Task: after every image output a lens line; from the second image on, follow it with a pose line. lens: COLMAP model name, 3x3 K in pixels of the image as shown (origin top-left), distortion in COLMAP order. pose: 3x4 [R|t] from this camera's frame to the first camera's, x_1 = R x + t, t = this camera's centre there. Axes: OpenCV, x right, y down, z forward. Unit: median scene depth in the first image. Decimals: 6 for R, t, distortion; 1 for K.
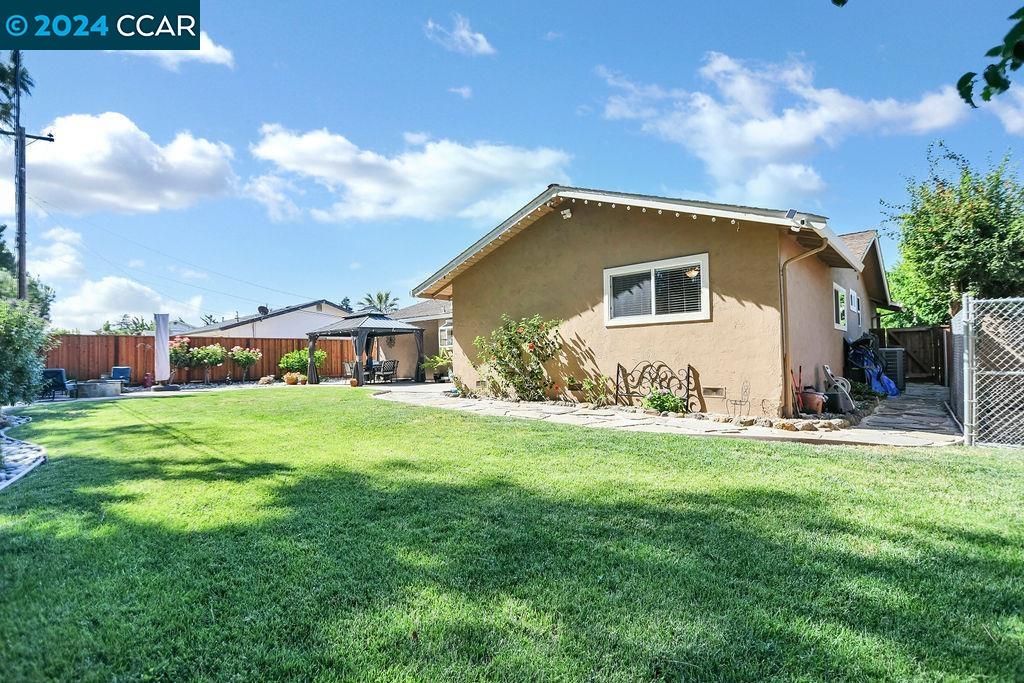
lens RADIAL K [[472.4, 0, 515.3], [0, 472.4, 348.9], [0, 0, 1]] dist [-0.021397, -0.000372]
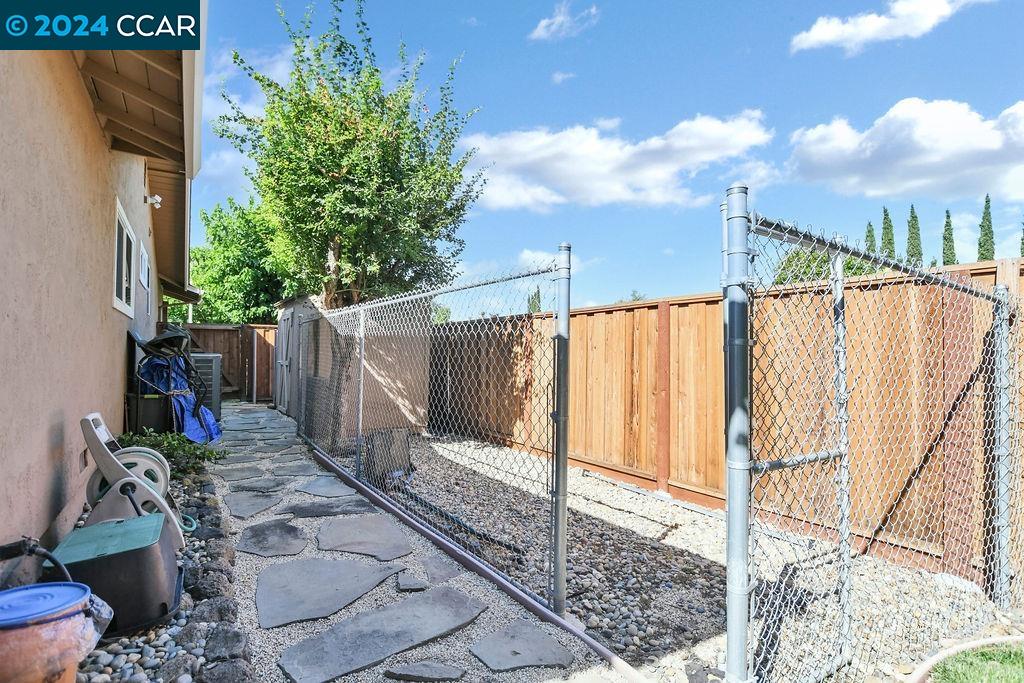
lens RADIAL K [[472.4, 0, 515.3], [0, 472.4, 348.9], [0, 0, 1]] dist [-0.021397, -0.000372]
pose [[0.224951, 0.024922, 0.974051, 0.345922], [-0.026739, 0.999454, -0.019396, -0.008452], [-0.974003, -0.021682, 0.225495, 0.534230]]
